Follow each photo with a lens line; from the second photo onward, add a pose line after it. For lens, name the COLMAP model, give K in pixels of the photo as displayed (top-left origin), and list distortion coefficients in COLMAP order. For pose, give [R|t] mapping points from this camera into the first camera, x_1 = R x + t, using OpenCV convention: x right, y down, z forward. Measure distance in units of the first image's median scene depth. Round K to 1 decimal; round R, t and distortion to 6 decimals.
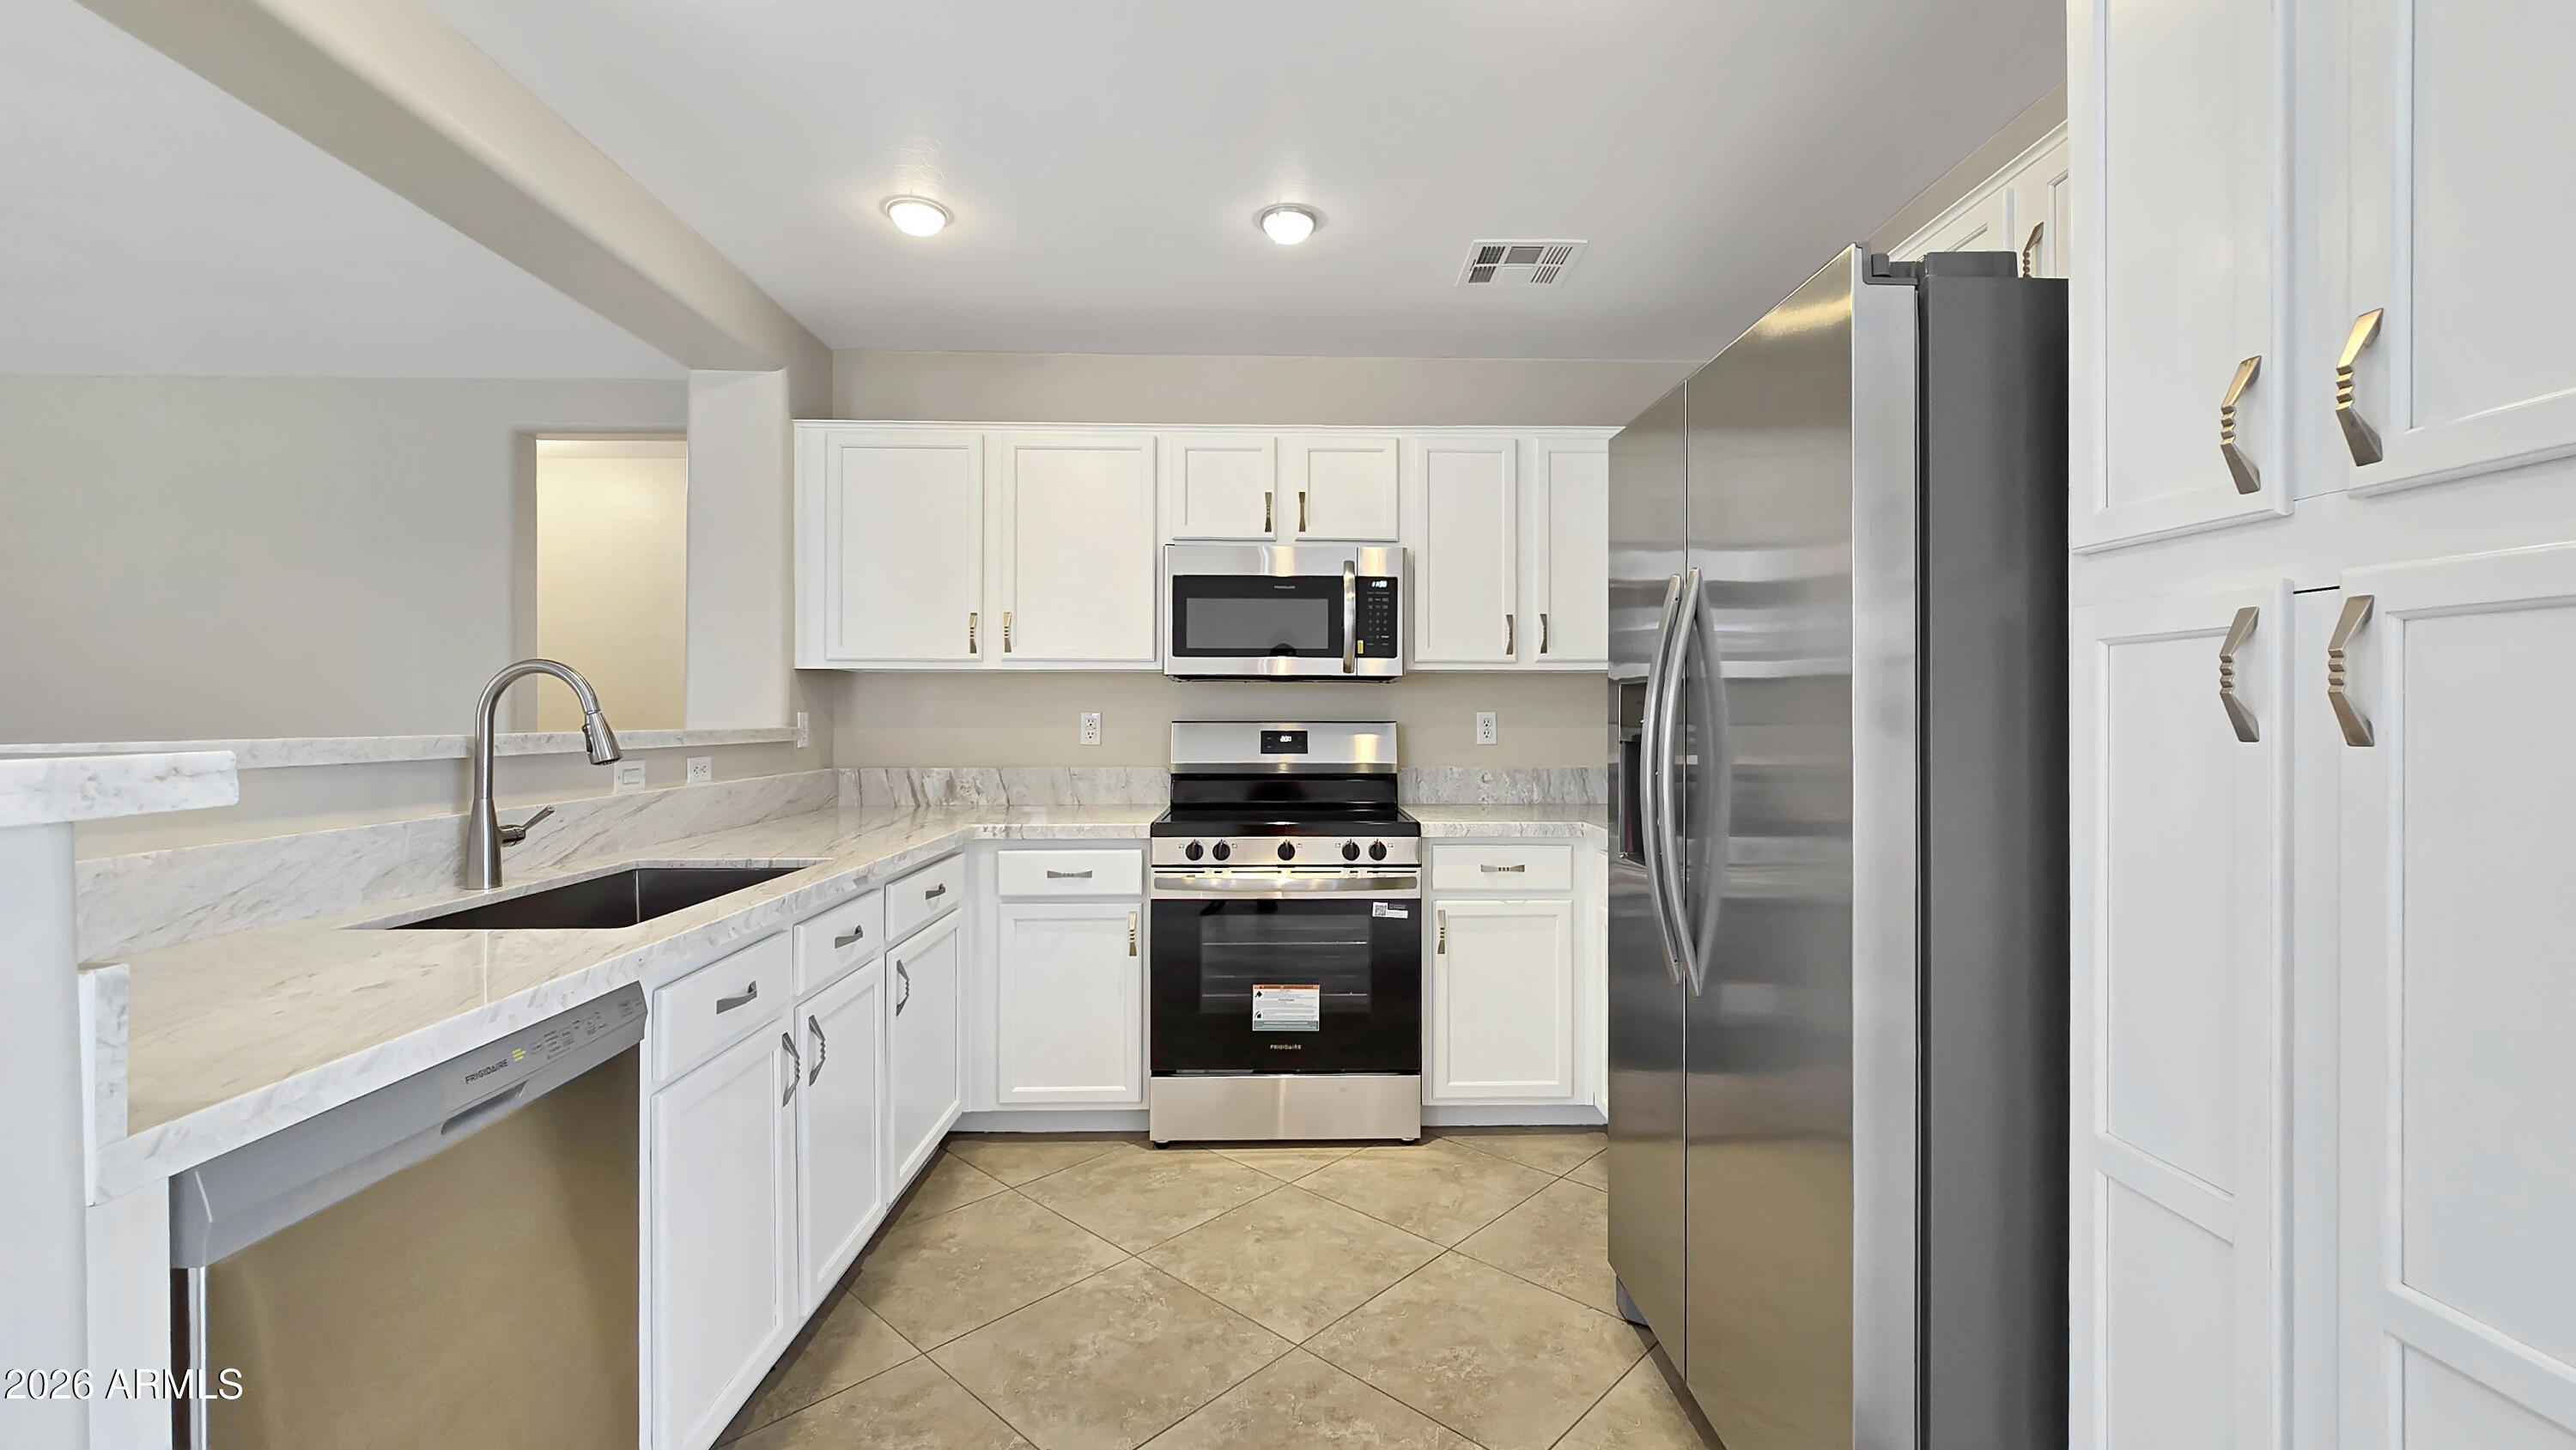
lens RADIAL K [[1050.5, 0, 1320.4], [0, 1050.5, 717.5], [0, 0, 1]] dist [-0.007597, 0.000996]
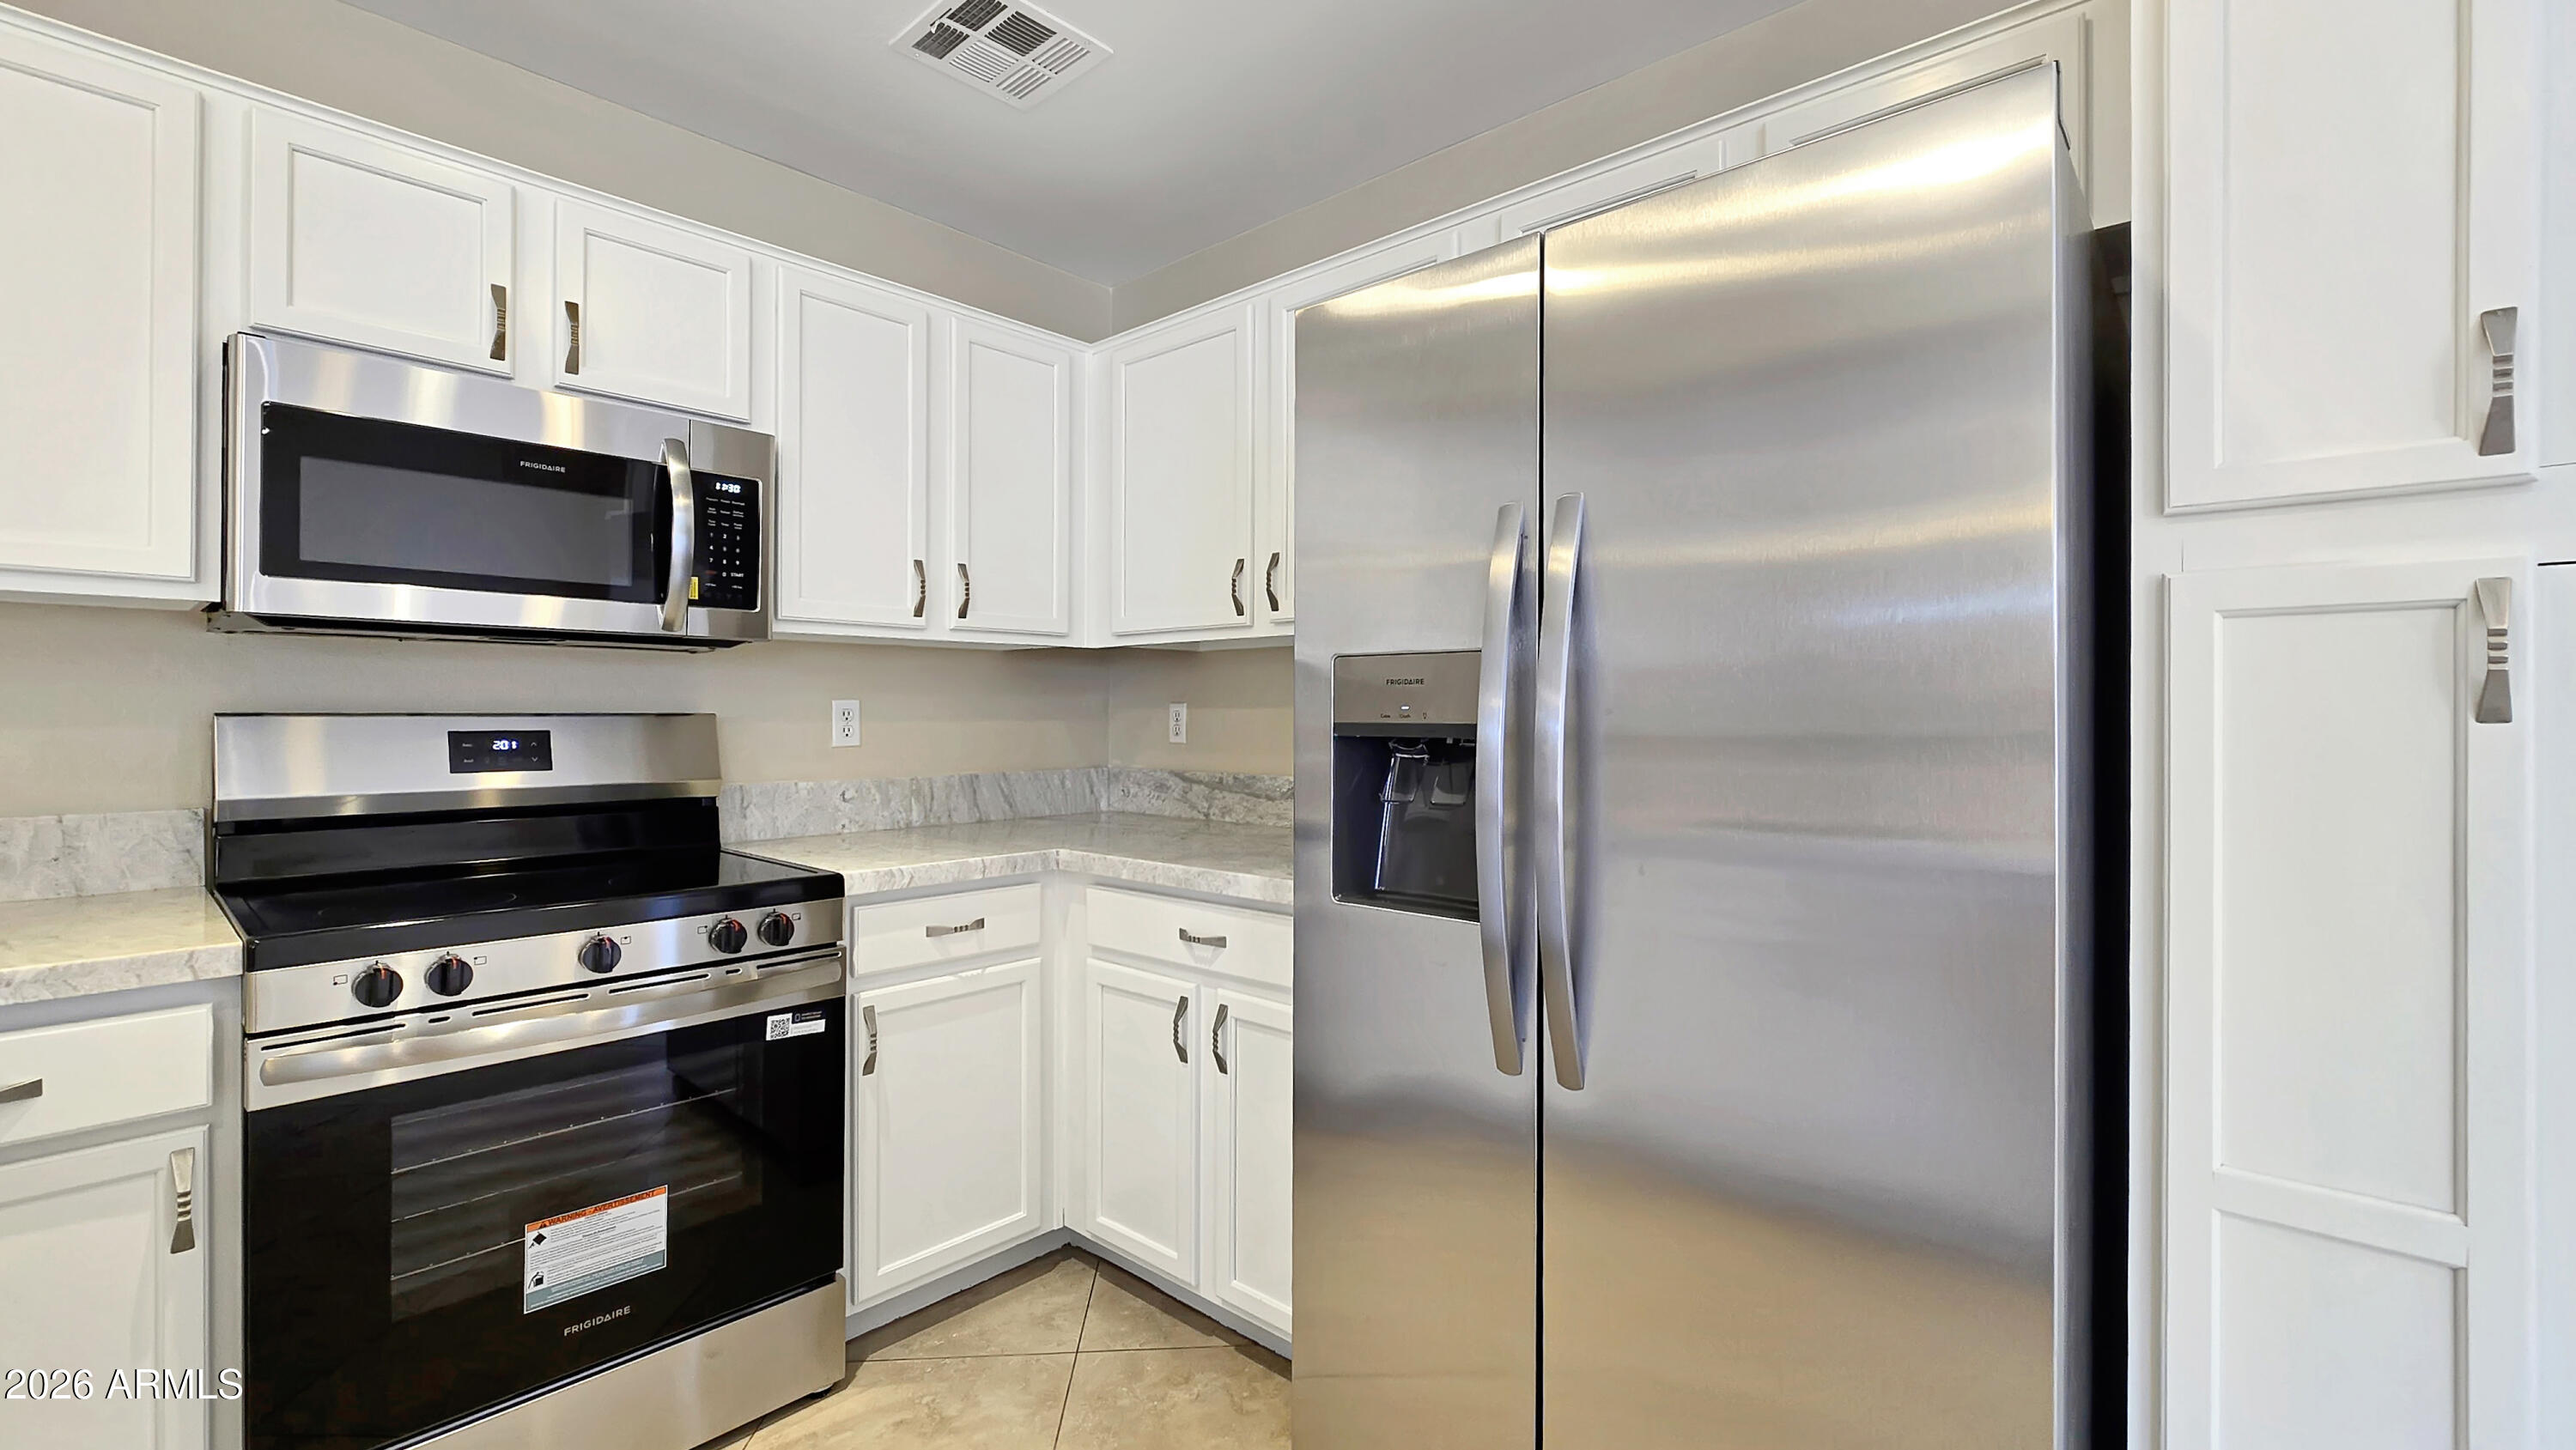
lens RADIAL K [[1050.5, 0, 1252.5], [0, 1050.5, 713.5], [0, 0, 1]] dist [-0.007597, 0.000996]
pose [[0.697149, -0.001063, 0.716925, -0.178251], [0.001562, 0.999999, -0.000037, 0.004852], [-0.716924, 0.001146, 0.697150, 0.379792]]
